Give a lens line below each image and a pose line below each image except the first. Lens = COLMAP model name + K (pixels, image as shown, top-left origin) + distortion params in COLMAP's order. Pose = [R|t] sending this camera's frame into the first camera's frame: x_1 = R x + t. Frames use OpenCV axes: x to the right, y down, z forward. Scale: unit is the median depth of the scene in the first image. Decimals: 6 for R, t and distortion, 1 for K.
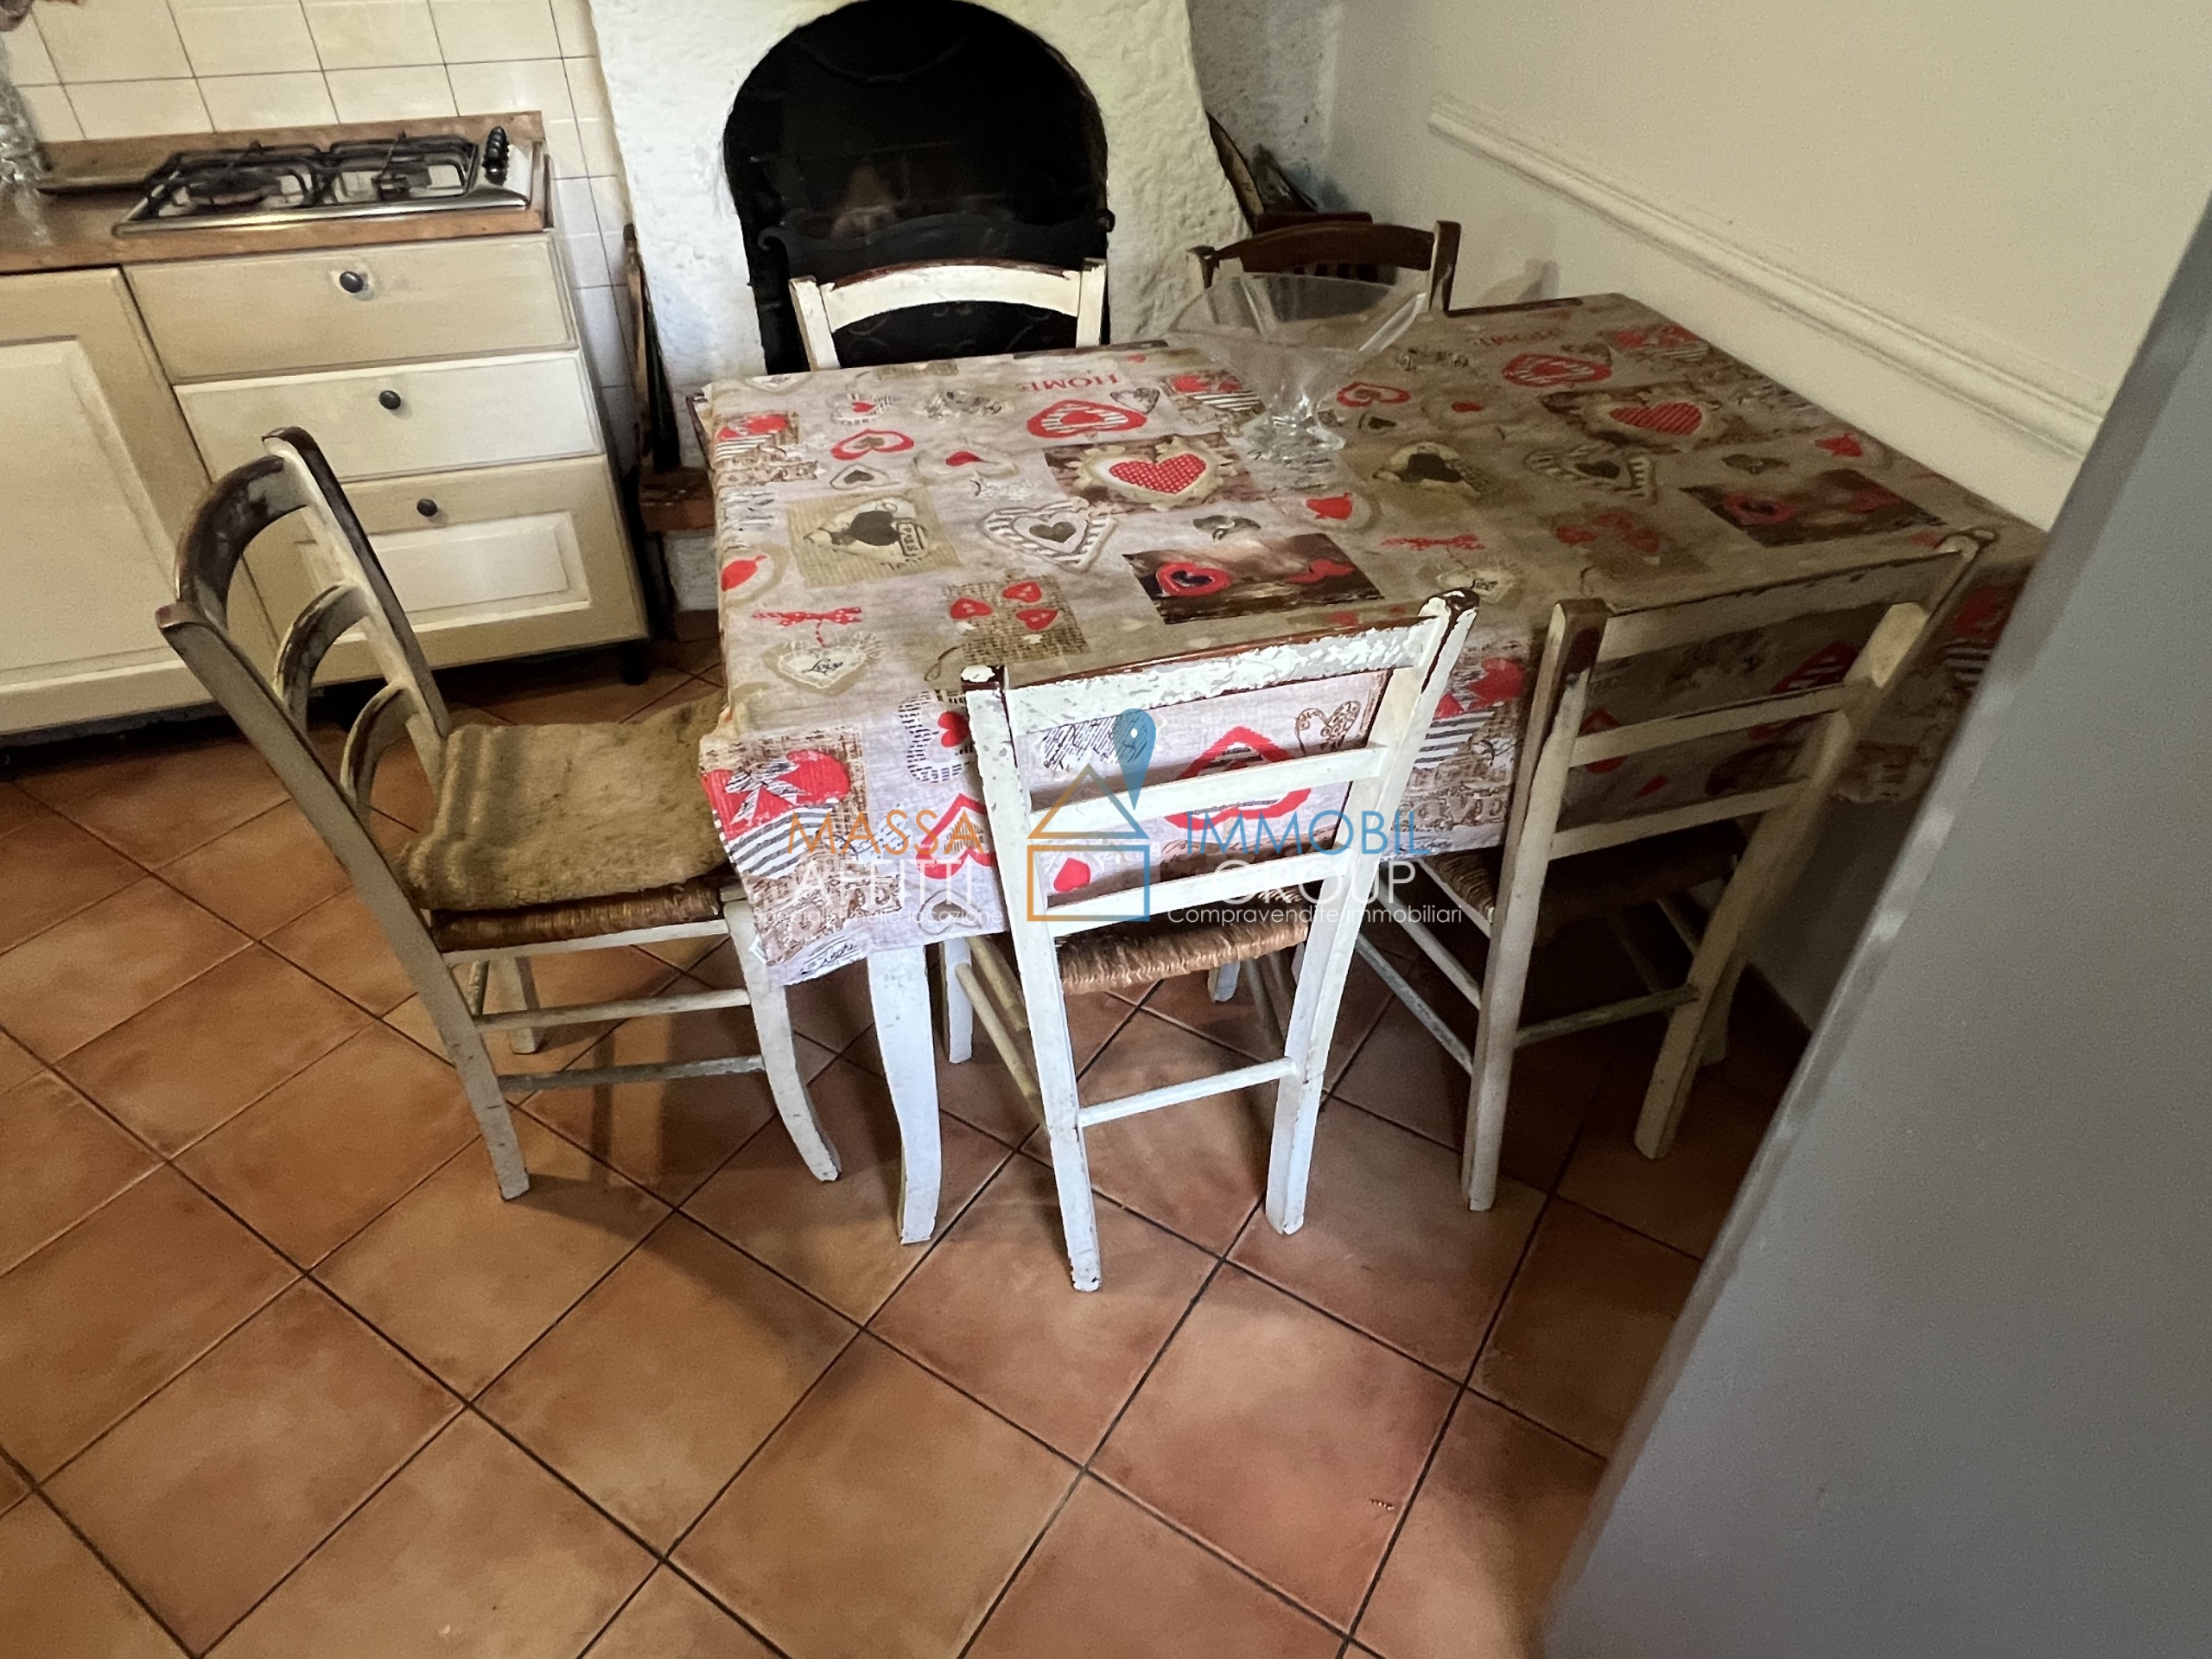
lens RADIAL K [[1334.0, 0, 1099.4], [0, 1334.0, 829.4], [0, 0, 1]] dist [-0.002566, -0.001374]
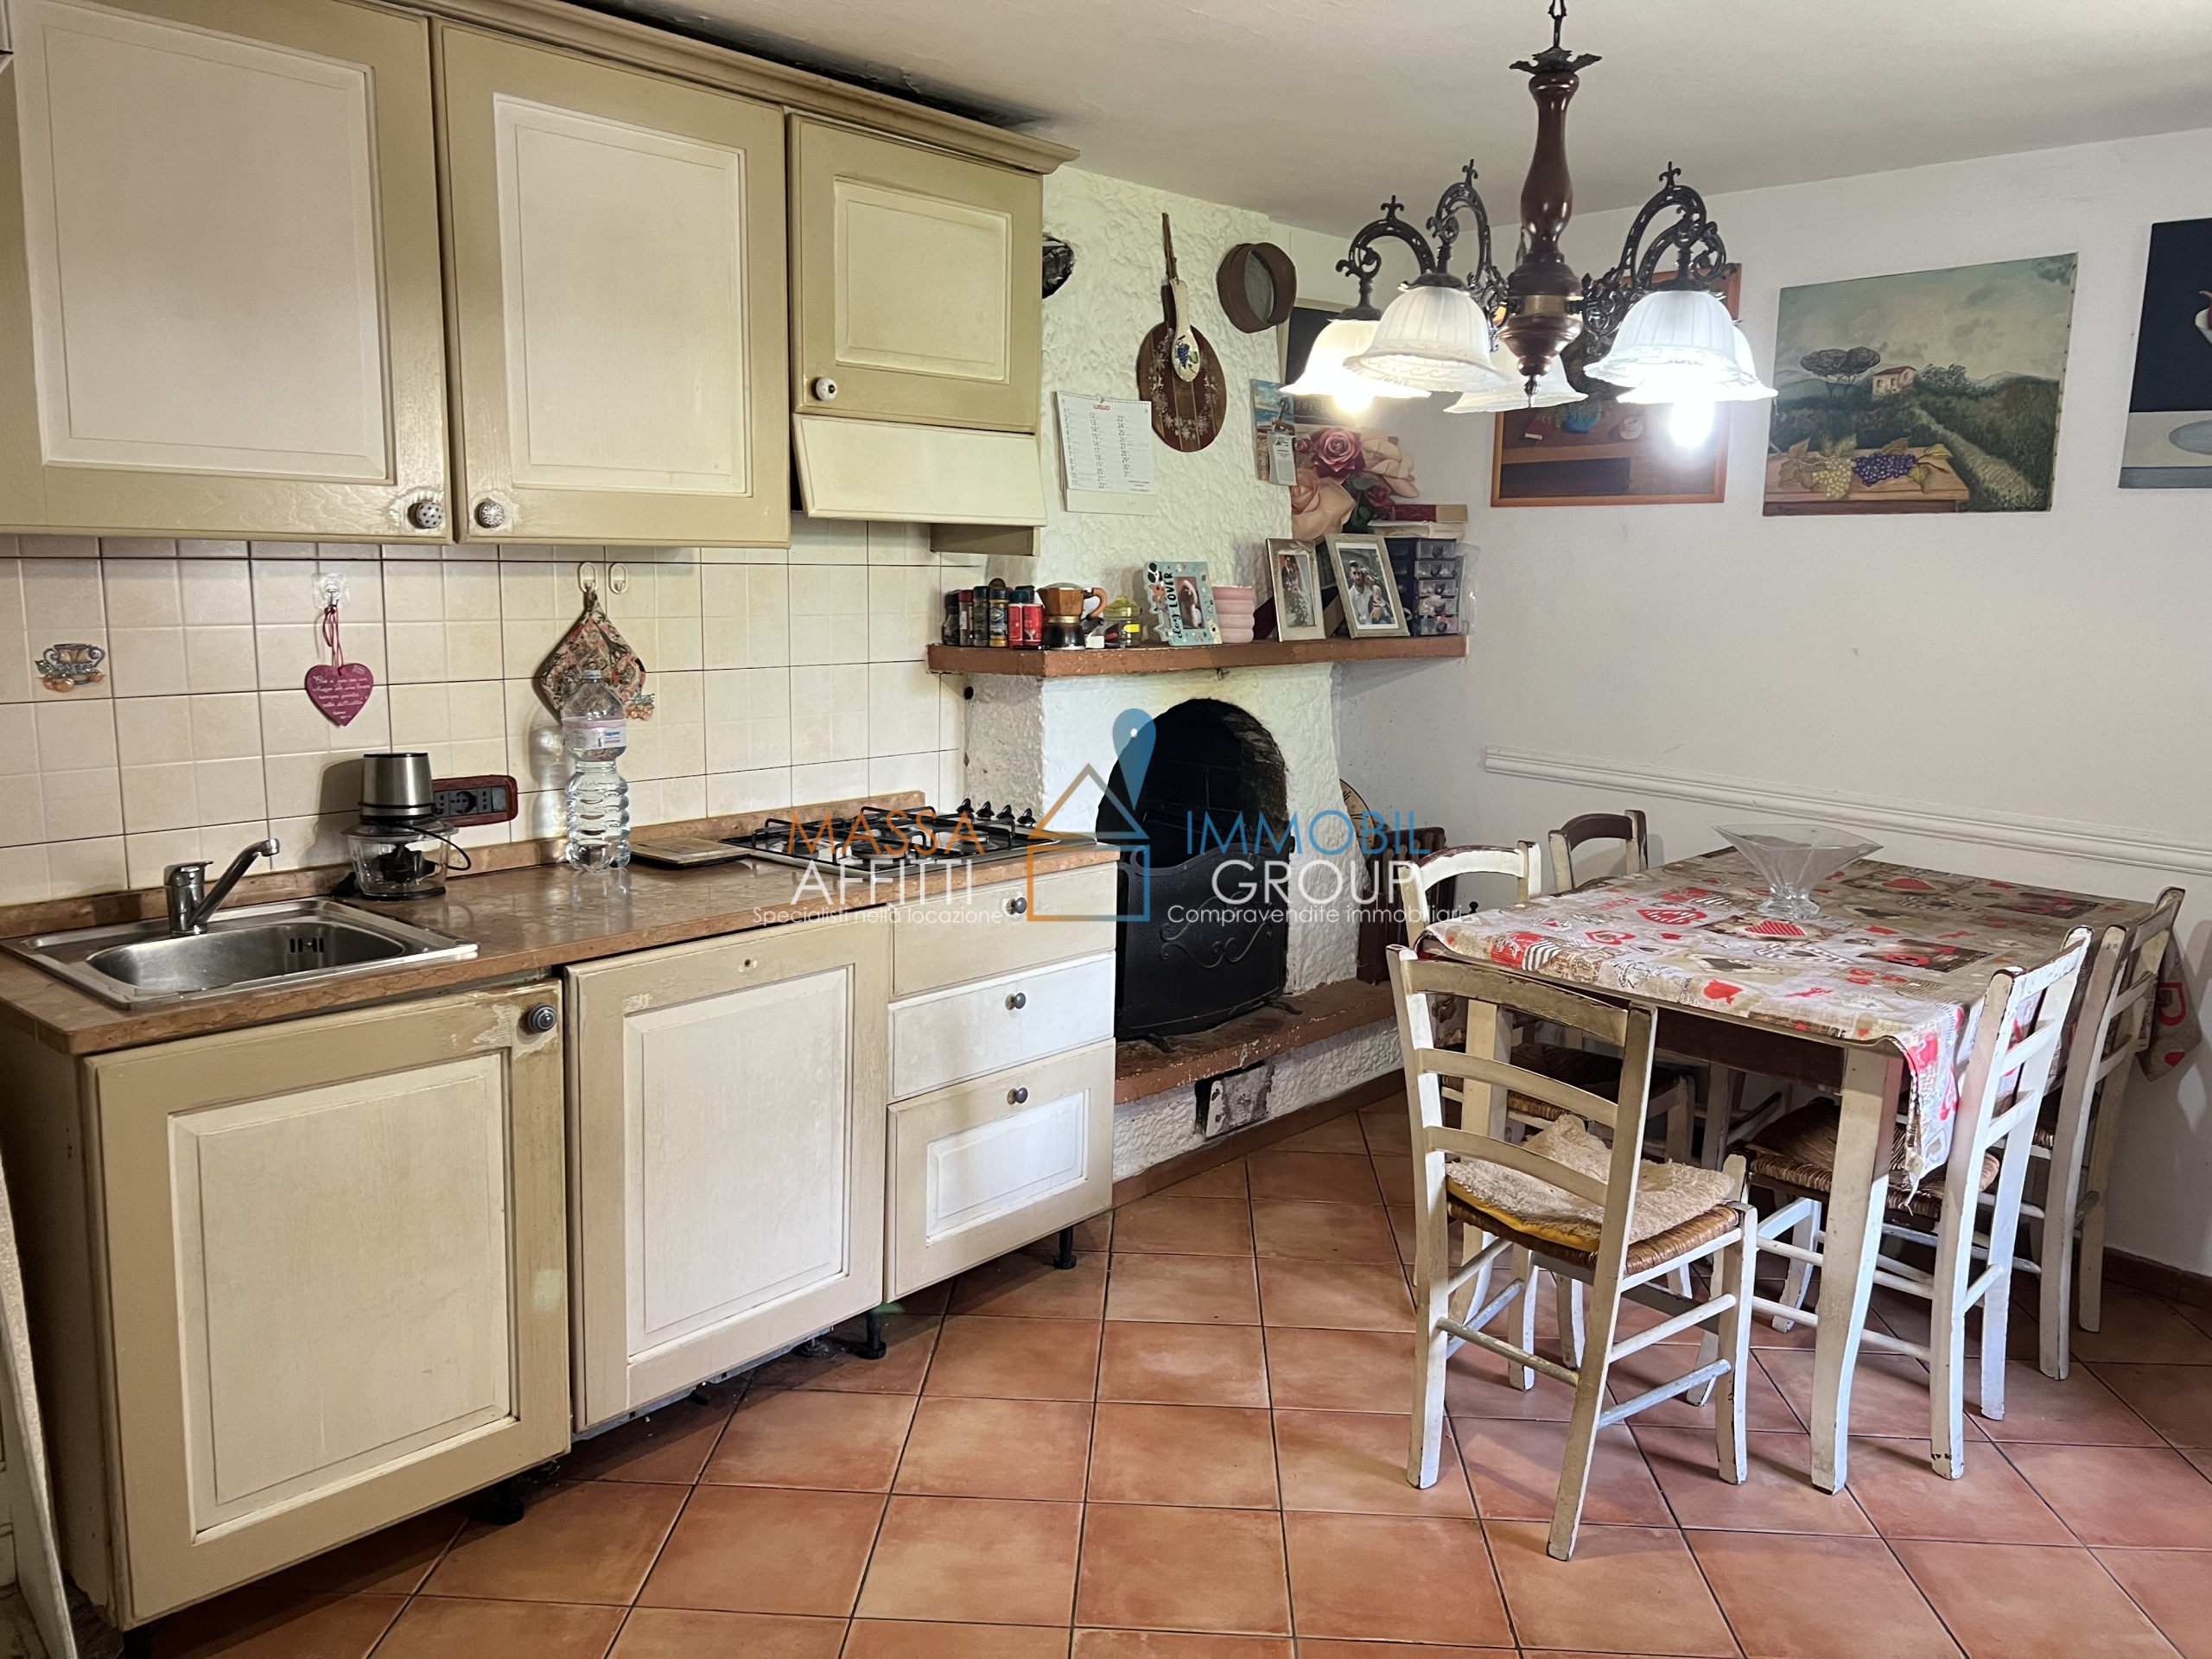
lens RADIAL K [[1647.4, 0, 1103.5], [0, 1647.4, 842.7], [0, 0, 1]] dist [0.026265, -0.037274]
pose [[0.860880, -0.067286, 0.504339, -1.645075], [0.293394, 0.875476, -0.384008, 0.179270], [-0.415698, 0.478555, 0.773421, -0.286574]]
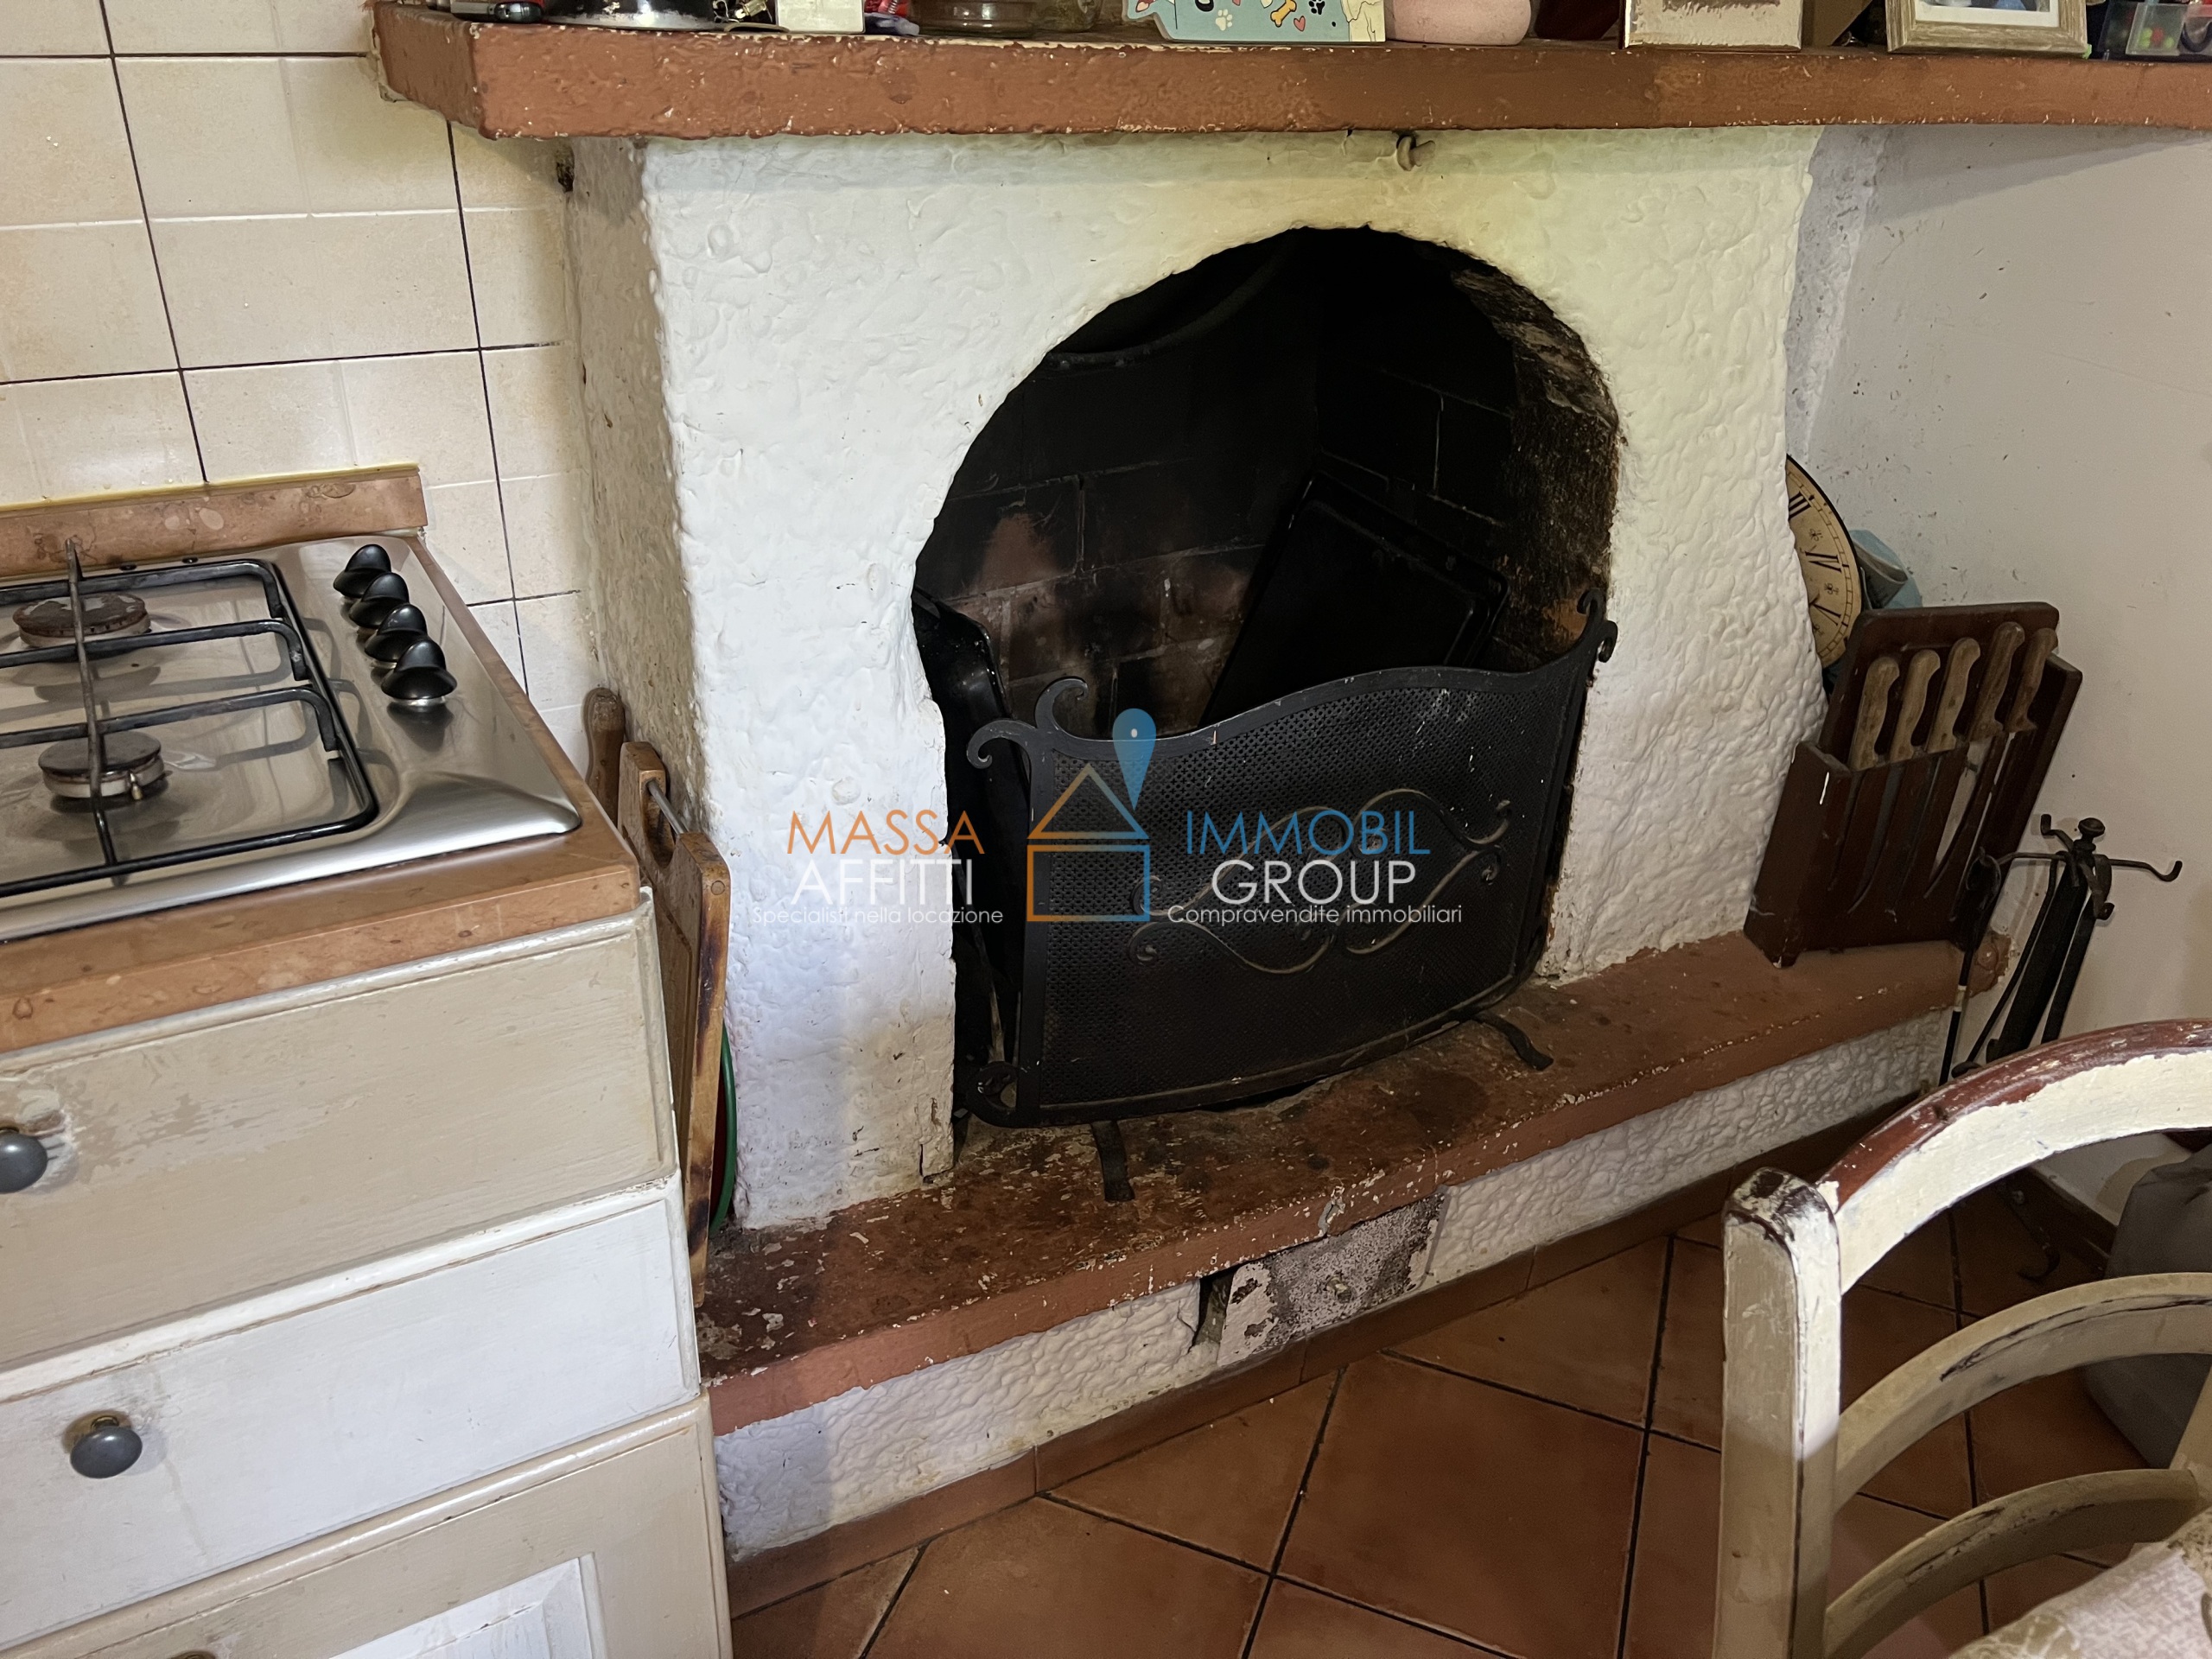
lens RADIAL K [[1647.4, 0, 1113.0], [0, 1647.4, 833.4], [0, 0, 1]] dist [0.026265, -0.037274]
pose [[0.975892, -0.063939, 0.208679, -0.521102], [0.096847, 0.983701, -0.151502, -0.530944], [-0.195591, 0.168059, 0.966178, 0.777288]]
